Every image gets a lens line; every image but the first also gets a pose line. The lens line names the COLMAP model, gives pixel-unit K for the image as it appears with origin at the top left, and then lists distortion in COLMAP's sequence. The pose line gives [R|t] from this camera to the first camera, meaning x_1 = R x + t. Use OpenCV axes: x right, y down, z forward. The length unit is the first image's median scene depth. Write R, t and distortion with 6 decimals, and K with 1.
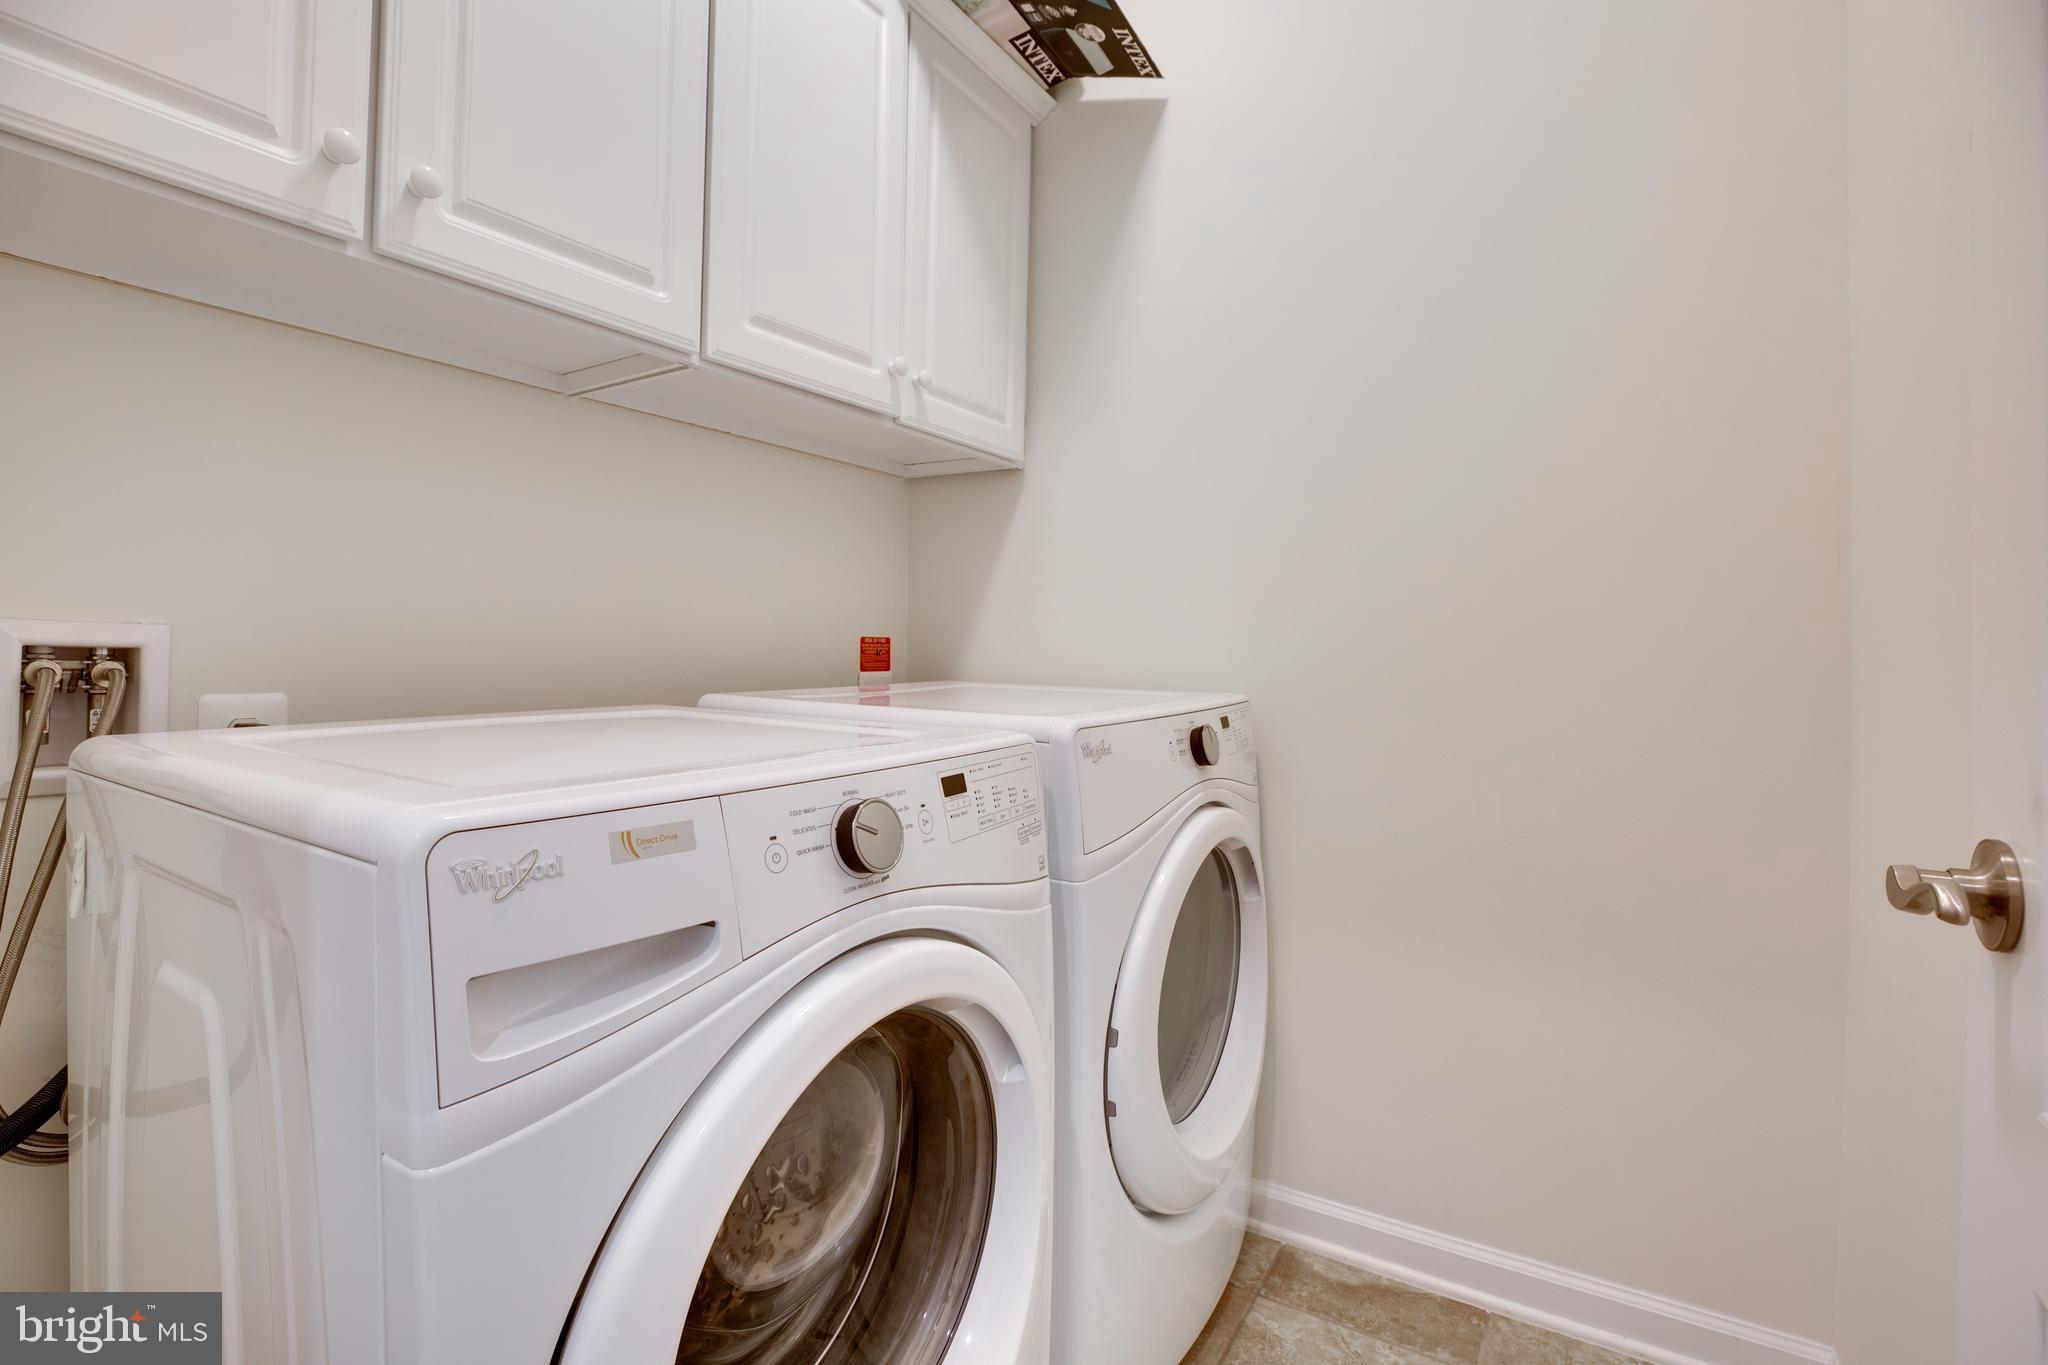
lens RADIAL K [[957.7, 0, 1017.6], [0, 957.7, 665.8], [0, 0, 1]] dist [-0.040768, 0.012316]
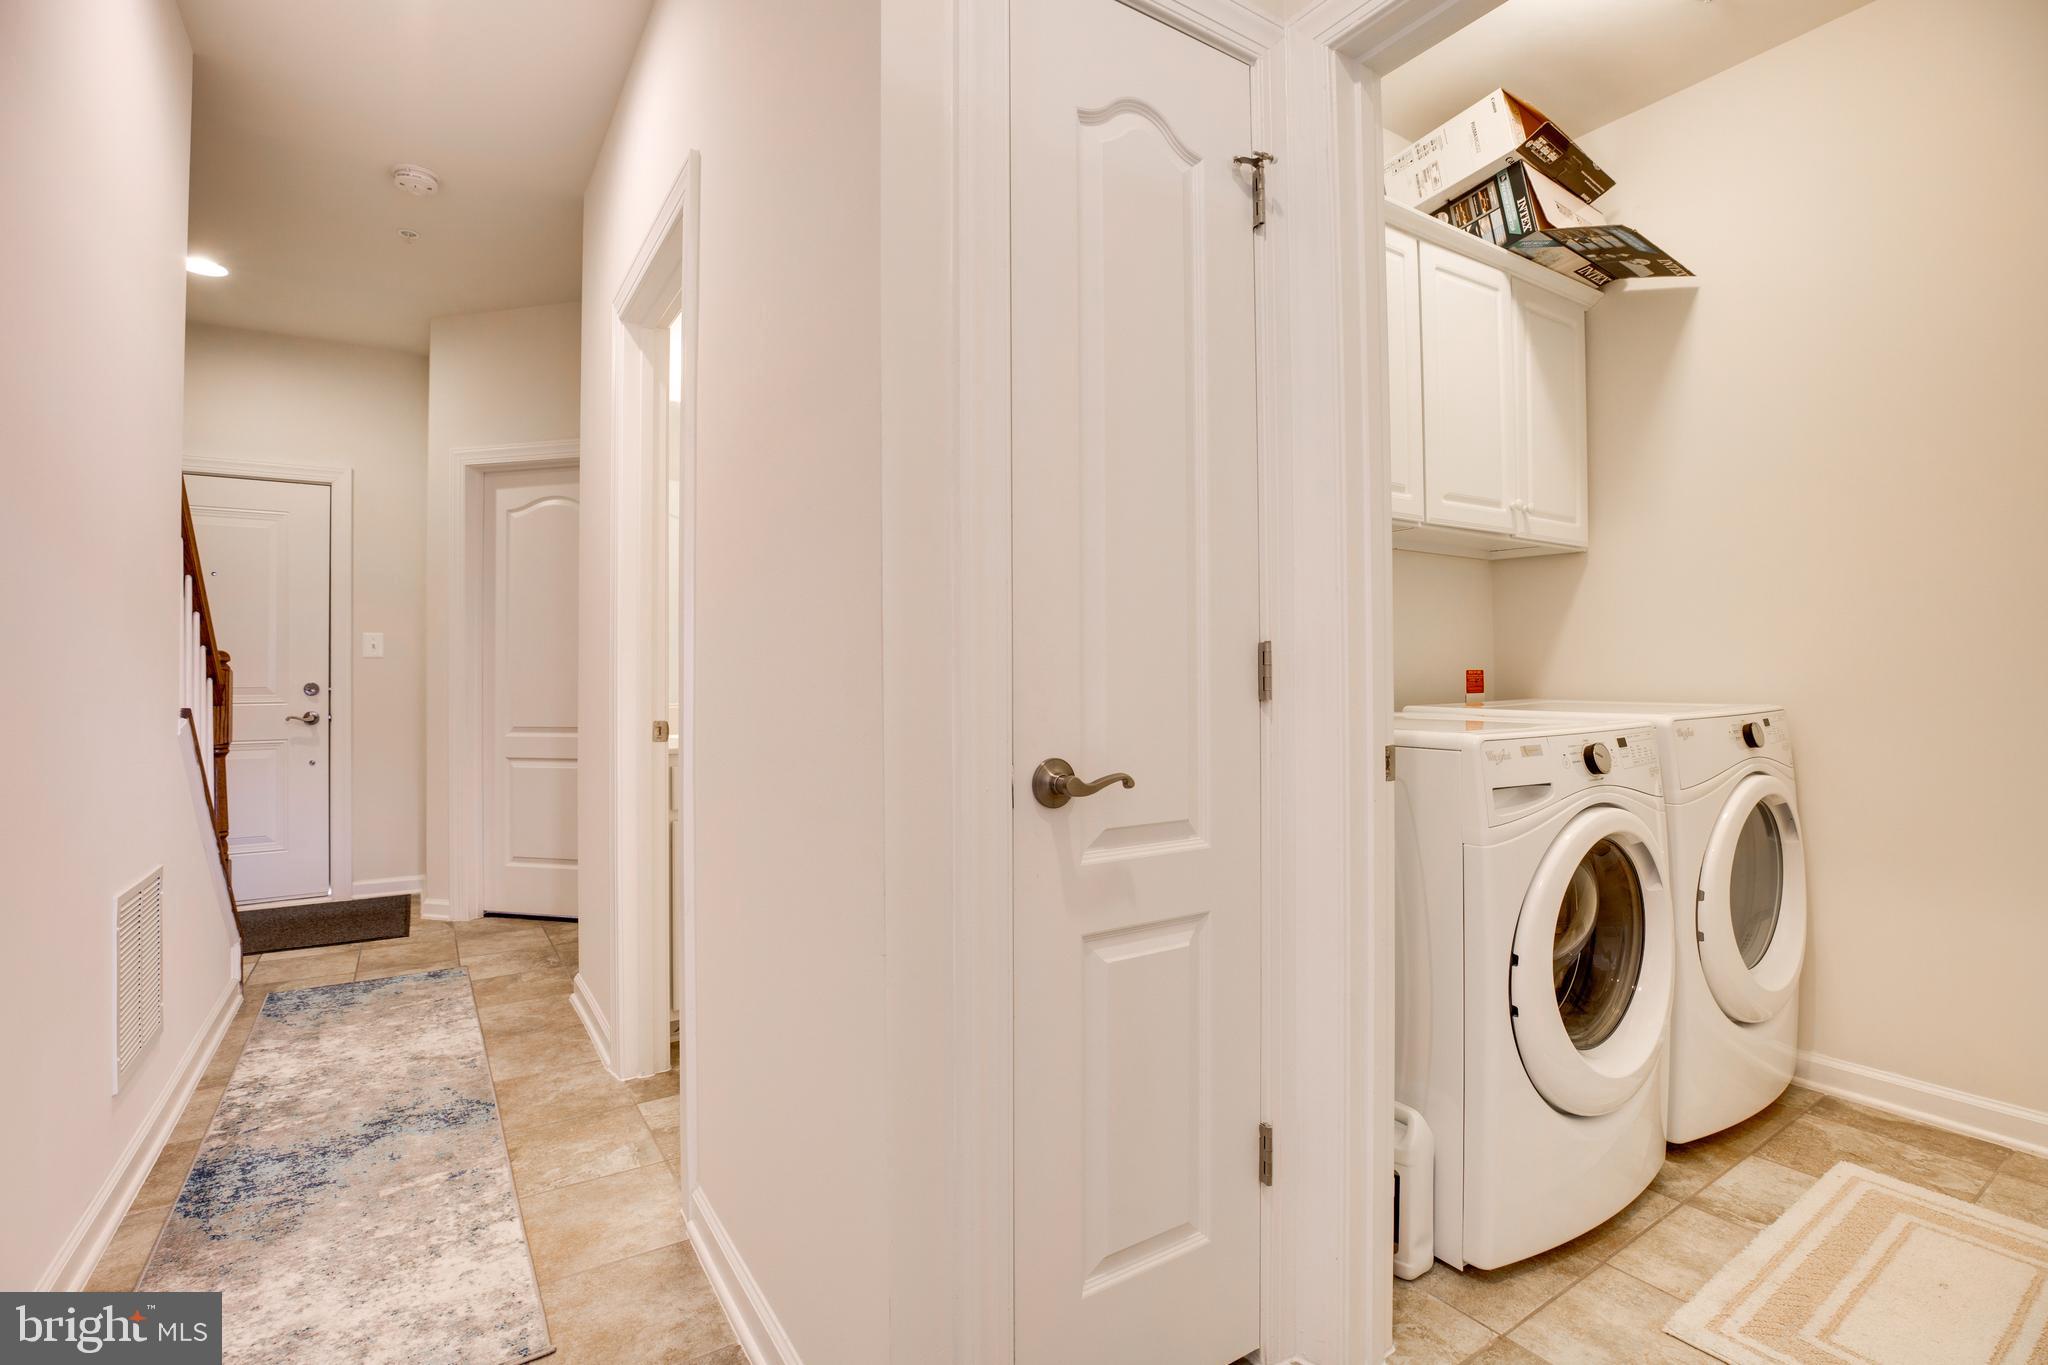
lens RADIAL K [[957.7, 0, 1017.6], [0, 957.7, 665.8], [0, 0, 1]] dist [-0.040768, 0.012316]
pose [[0.906705, -0.021638, -0.421211, -0.228479], [0.008755, 0.999434, -0.032495, 0.006550], [0.421675, 0.025776, 0.906380, -0.840517]]
